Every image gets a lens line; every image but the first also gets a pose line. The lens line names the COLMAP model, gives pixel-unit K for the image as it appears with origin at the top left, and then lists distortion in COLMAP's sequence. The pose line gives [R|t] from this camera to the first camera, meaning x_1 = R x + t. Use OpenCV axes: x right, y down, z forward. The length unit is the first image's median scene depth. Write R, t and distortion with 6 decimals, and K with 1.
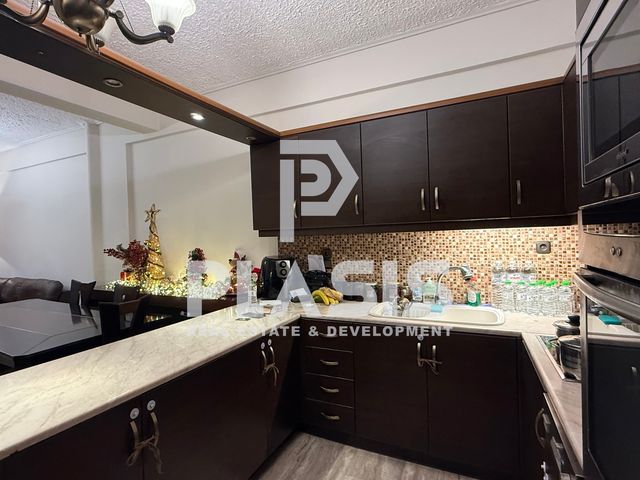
lens RADIAL K [[341.0, 0, 318.1], [0, 341.0, 240.9], [0, 0, 1]] dist [-0.001067, 0.000175]
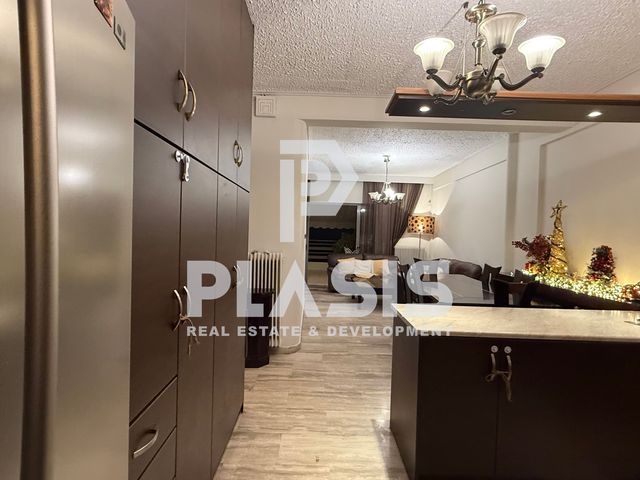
lens RADIAL K [[341.0, 0, 318.1], [0, 341.0, 240.9], [0, 0, 1]] dist [-0.001067, 0.000175]
pose [[0.429586, 0.057354, -0.901203, 0.144231], [-0.049398, 0.997979, 0.039966, 0.009246], [0.901674, 0.027348, 0.431551, -0.107921]]
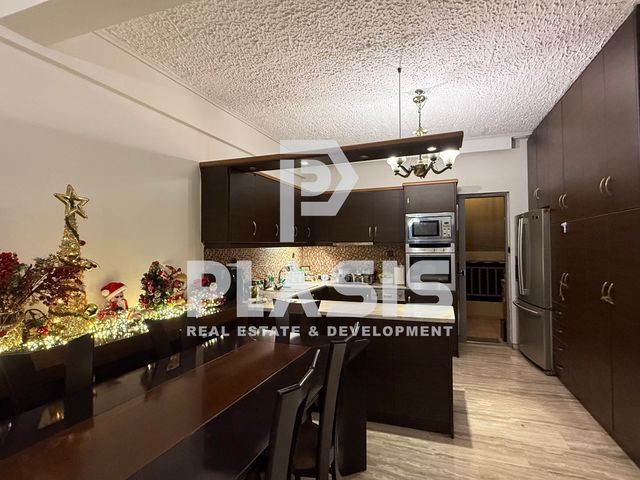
lens RADIAL K [[341.0, 0, 318.1], [0, 341.0, 240.9], [0, 0, 1]] dist [-0.001067, 0.000175]
pose [[-0.087607, 0.053143, 0.994737, -1.105604], [0.010846, 0.998568, -0.052392, 0.028342], [-0.996096, 0.006199, -0.088058, 0.677245]]
